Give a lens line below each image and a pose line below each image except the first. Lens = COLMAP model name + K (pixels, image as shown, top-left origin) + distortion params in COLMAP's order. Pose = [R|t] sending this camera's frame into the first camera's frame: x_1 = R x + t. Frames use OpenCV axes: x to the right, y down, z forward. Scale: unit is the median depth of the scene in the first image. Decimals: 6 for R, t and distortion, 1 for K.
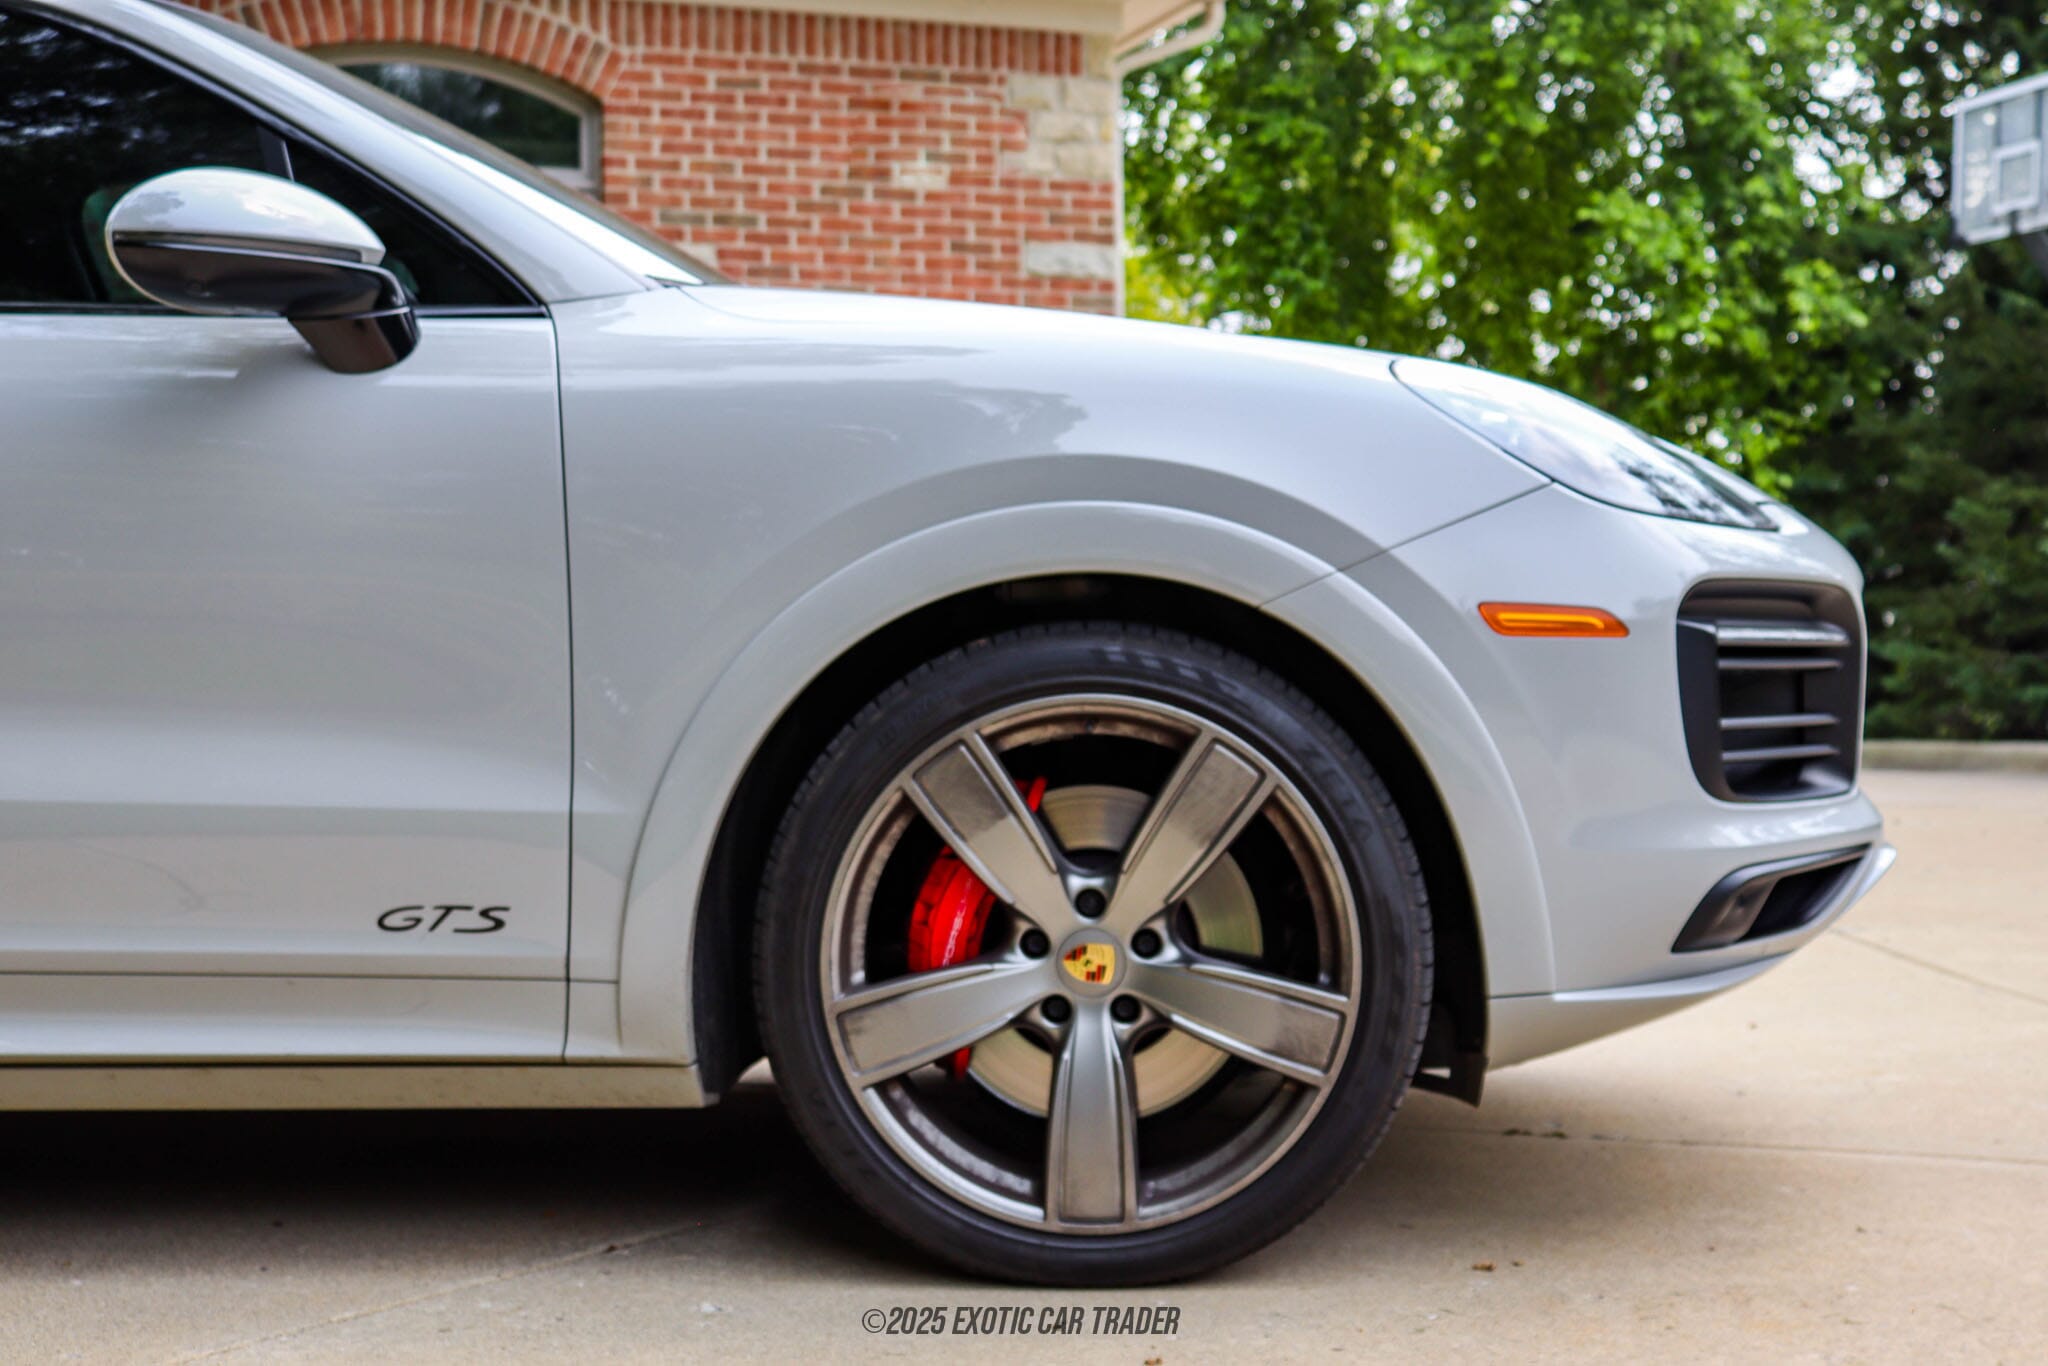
lens RADIAL K [[3143.4, 0, 1024.0], [0, 3143.4, 683.0], [0, 0, 1]] dist [-0.039744, -0.028189]
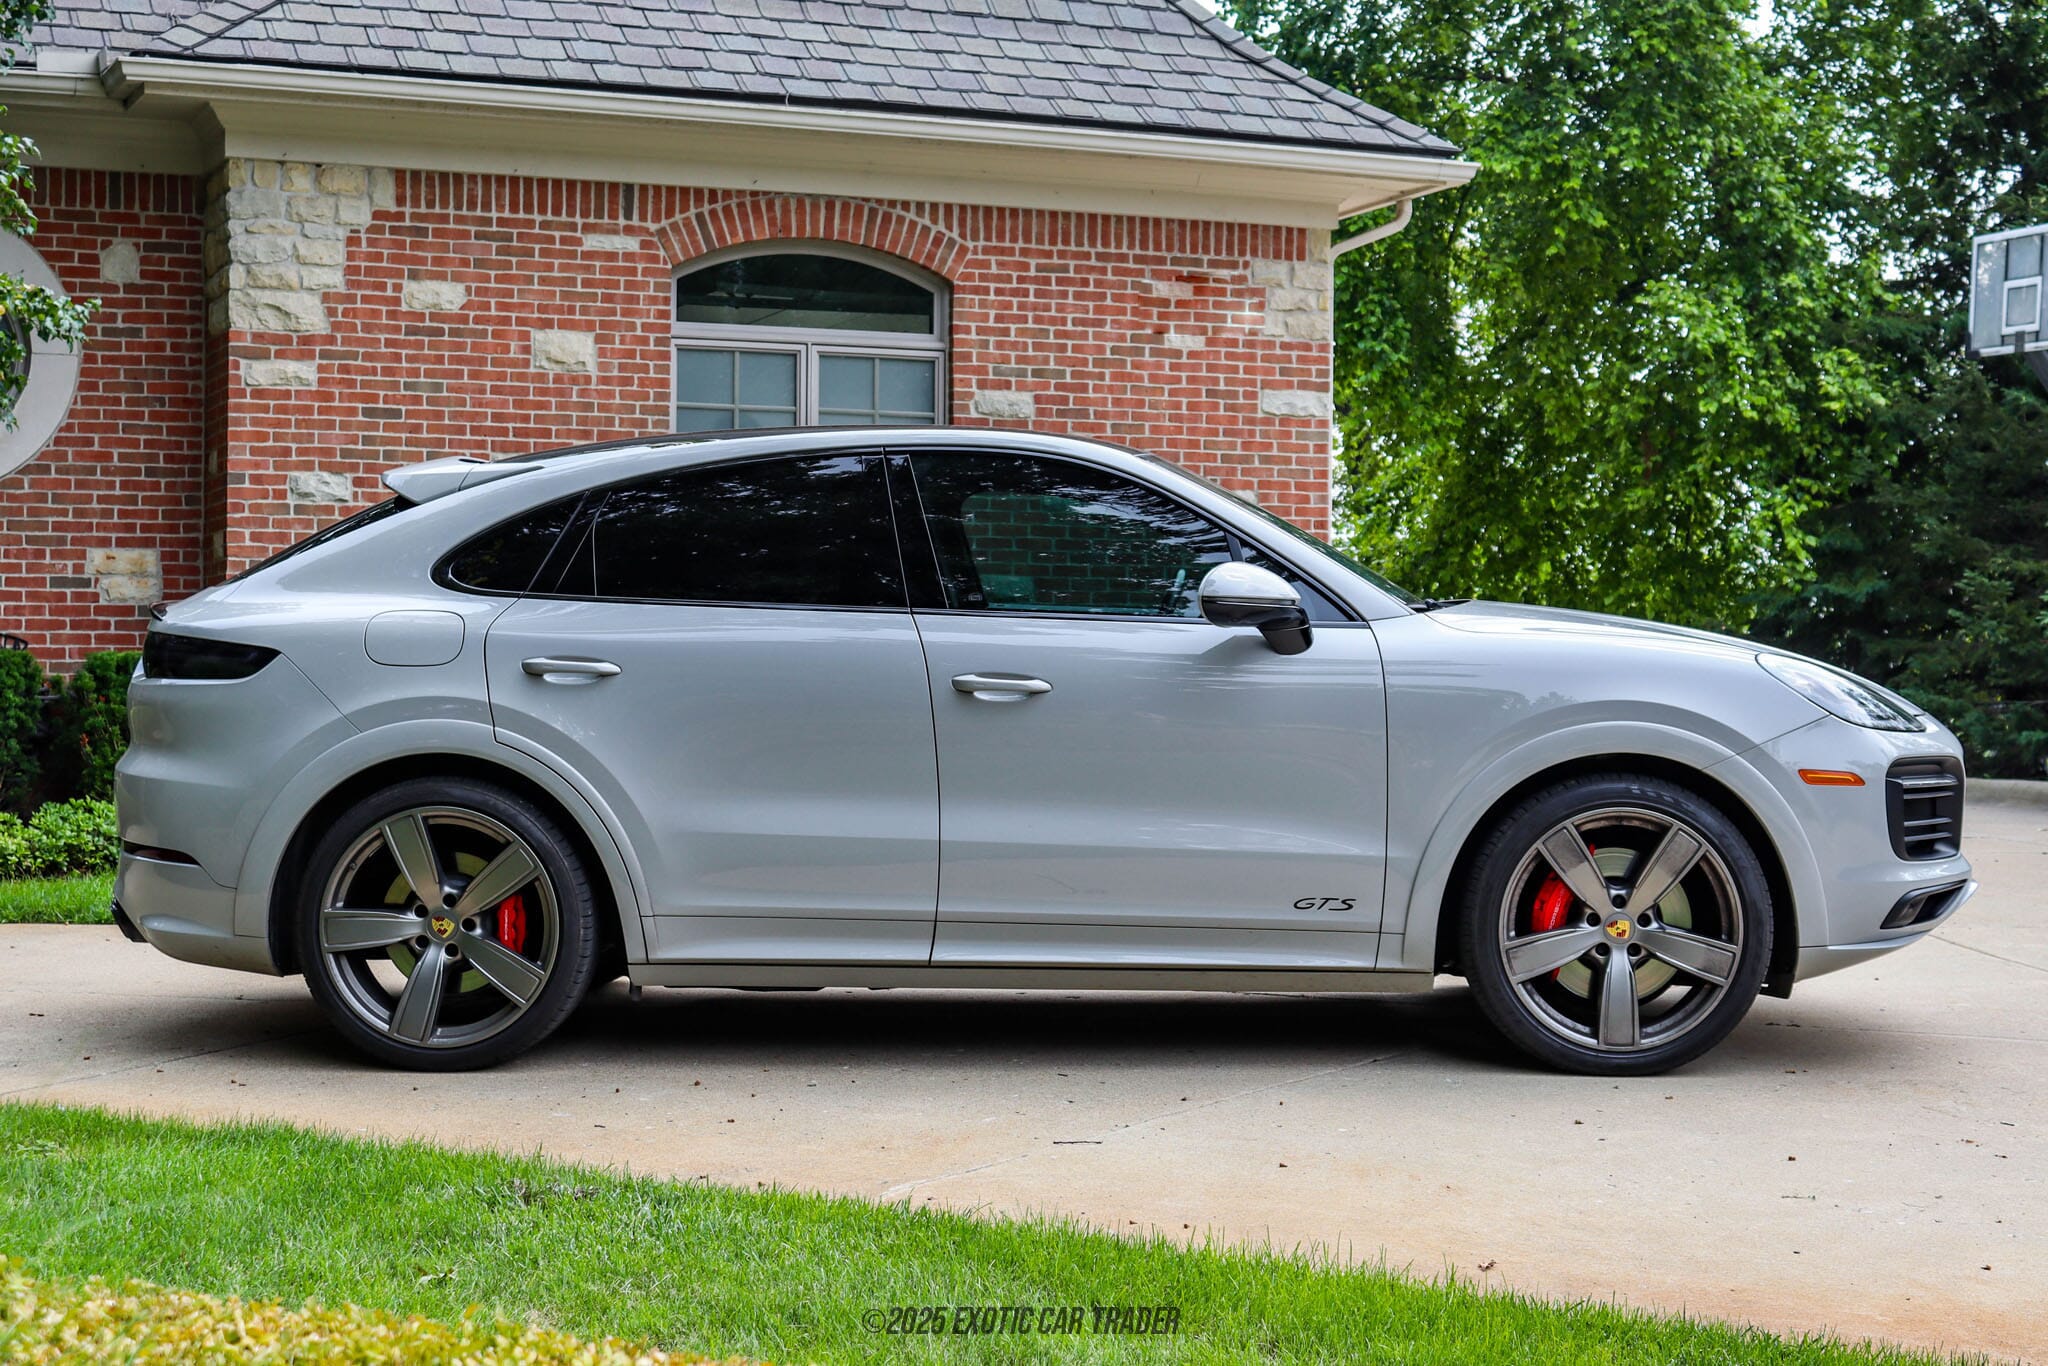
lens RADIAL K [[3174.6, 0, 1024.0], [0, 3174.6, 683.0], [0, 0, 1]] dist [-0.016052, -0.050574]
pose [[0.999813, 0.017739, 0.007684, -0.111840], [-0.017759, 0.999839, 0.002556, -0.021940], [-0.007637, -0.002692, 0.999967, -0.328585]]
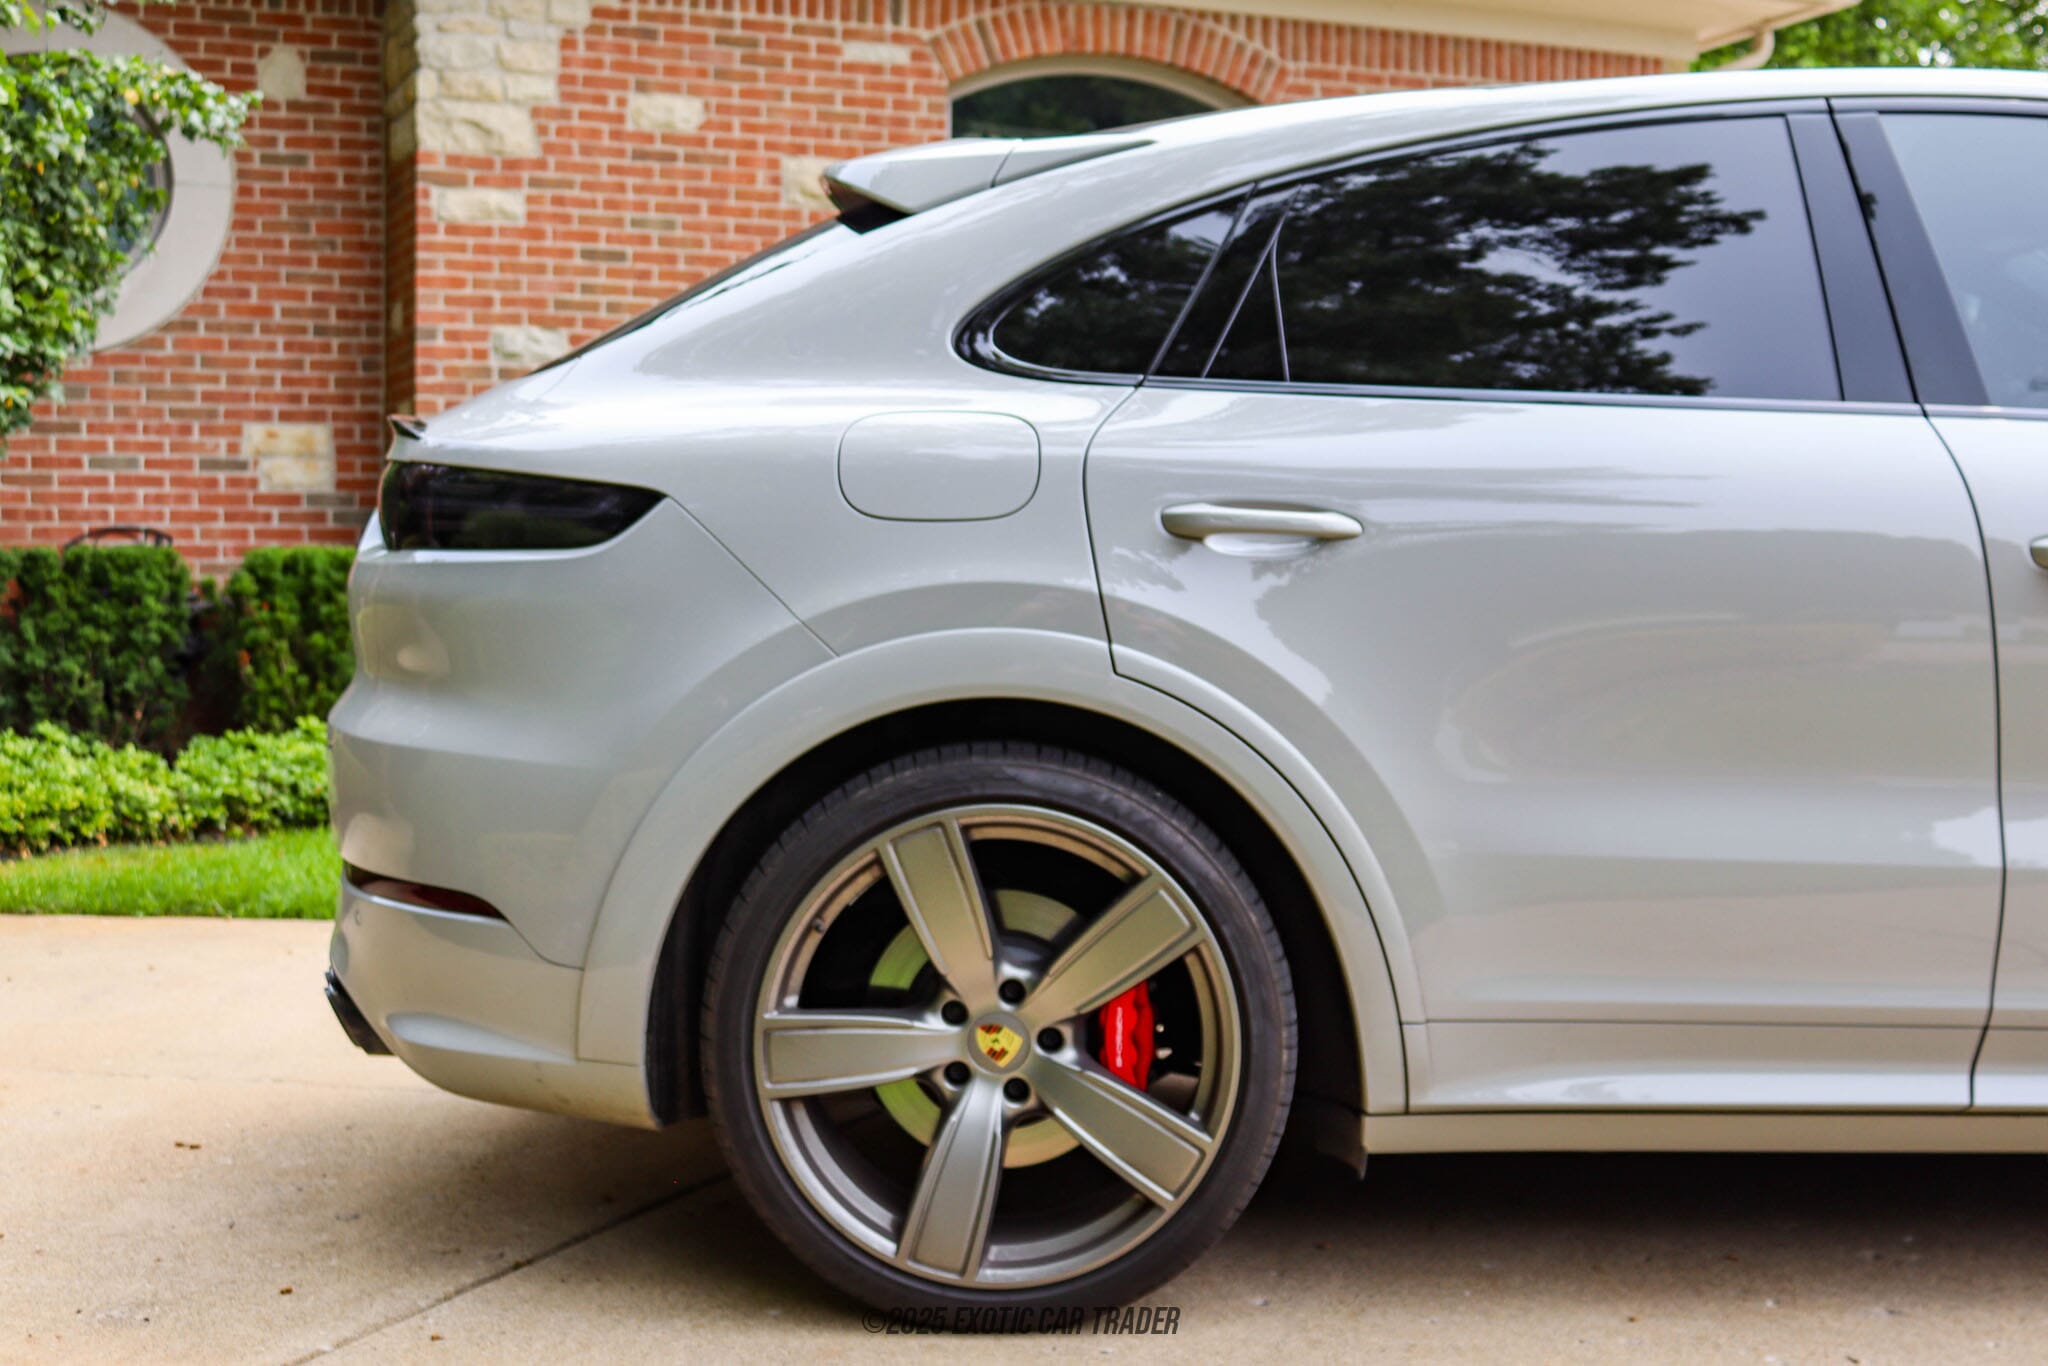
lens RADIAL K [[2807.7, 0, 1106.6], [0, 2807.7, 686.3], [0, 0, 1]] dist [-0.080237, 0.068539]
pose [[0.999564, 0.015417, 0.025183, -0.213766], [-0.016256, 0.999309, 0.033436, -0.015135], [-0.024650, -0.033831, 0.999124, 0.010050]]
